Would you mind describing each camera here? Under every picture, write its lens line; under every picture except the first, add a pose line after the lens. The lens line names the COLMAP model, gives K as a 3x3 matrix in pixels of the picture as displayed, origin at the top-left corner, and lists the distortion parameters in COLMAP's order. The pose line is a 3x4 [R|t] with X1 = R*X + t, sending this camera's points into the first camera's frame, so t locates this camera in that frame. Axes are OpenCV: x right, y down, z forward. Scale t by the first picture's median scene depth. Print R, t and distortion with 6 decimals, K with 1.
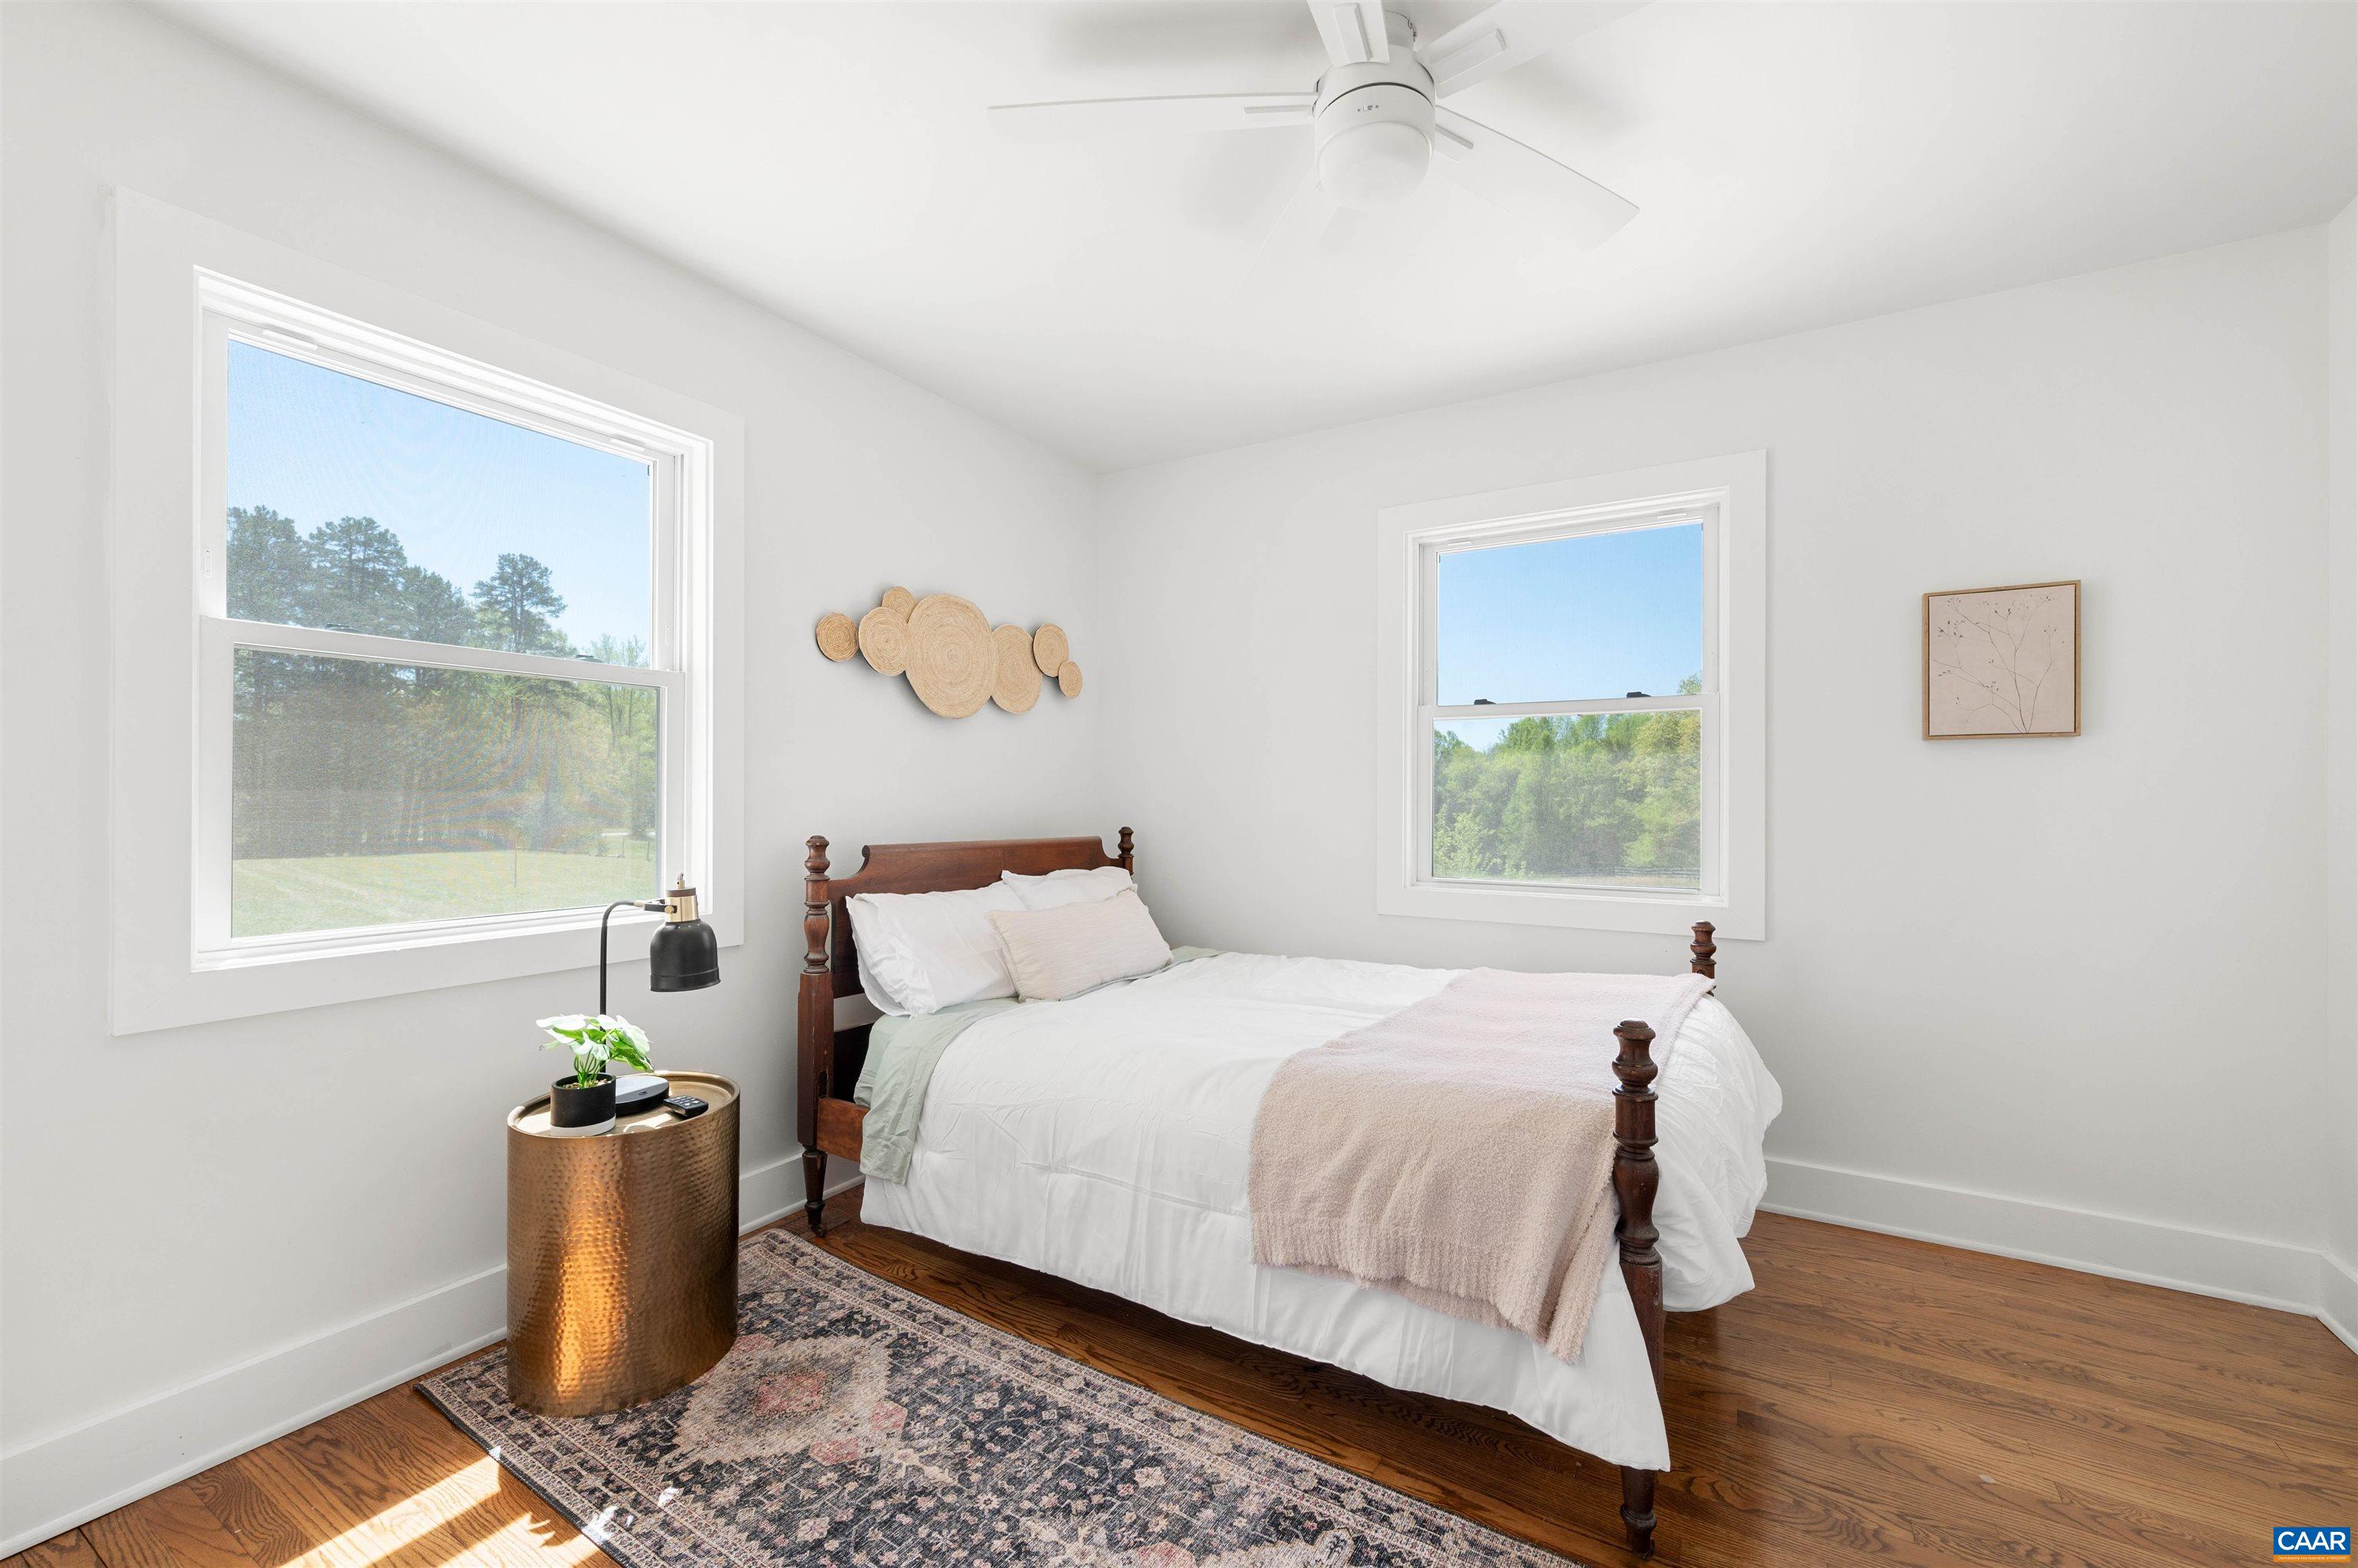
lens RADIAL K [[942.5, 0, 1187.7], [0, 942.5, 798.0], [0, 0, 1]] dist [-0.002179, -0.000041]
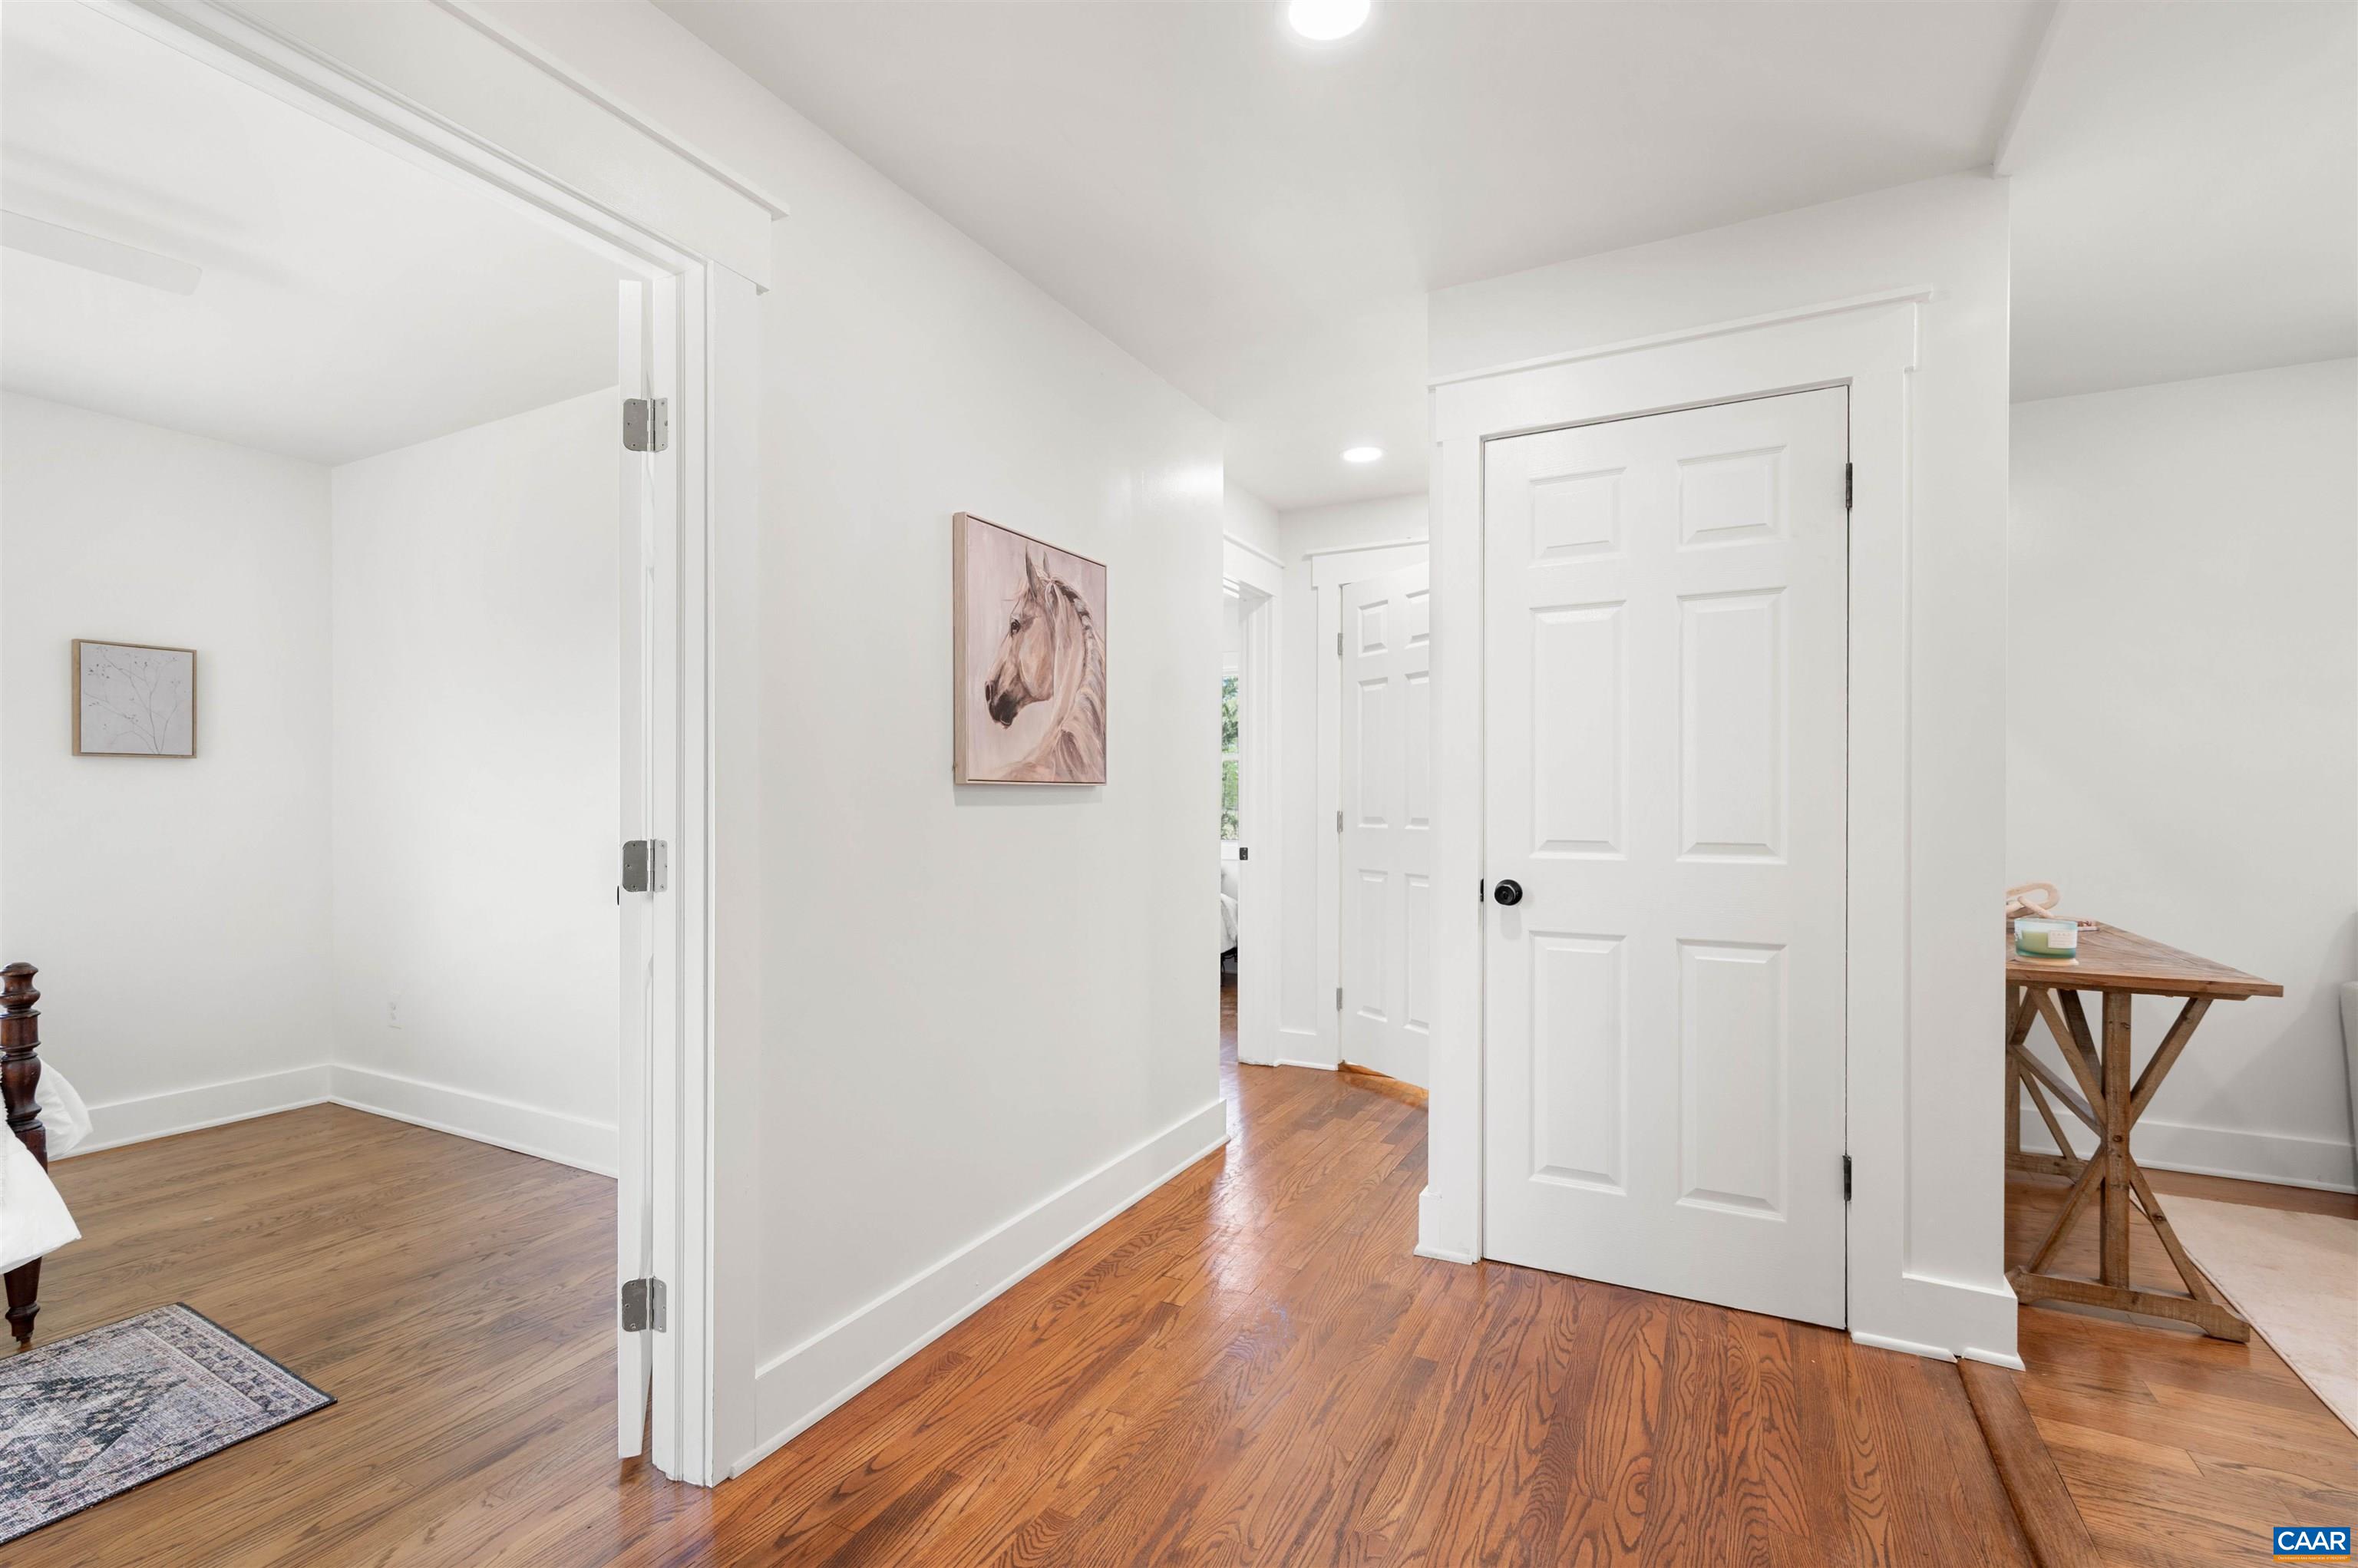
lens RADIAL K [[1068.1, 0, 1197.6], [0, 1068.1, 798.0], [0, 0, 1]] dist [-0.000643, -0.000524]
pose [[-0.067800, -0.006414, 0.997678, -0.972182], [-0.000522, 0.999979, 0.006393, -0.020057], [-0.997699, -0.000088, -0.067802, -0.519231]]
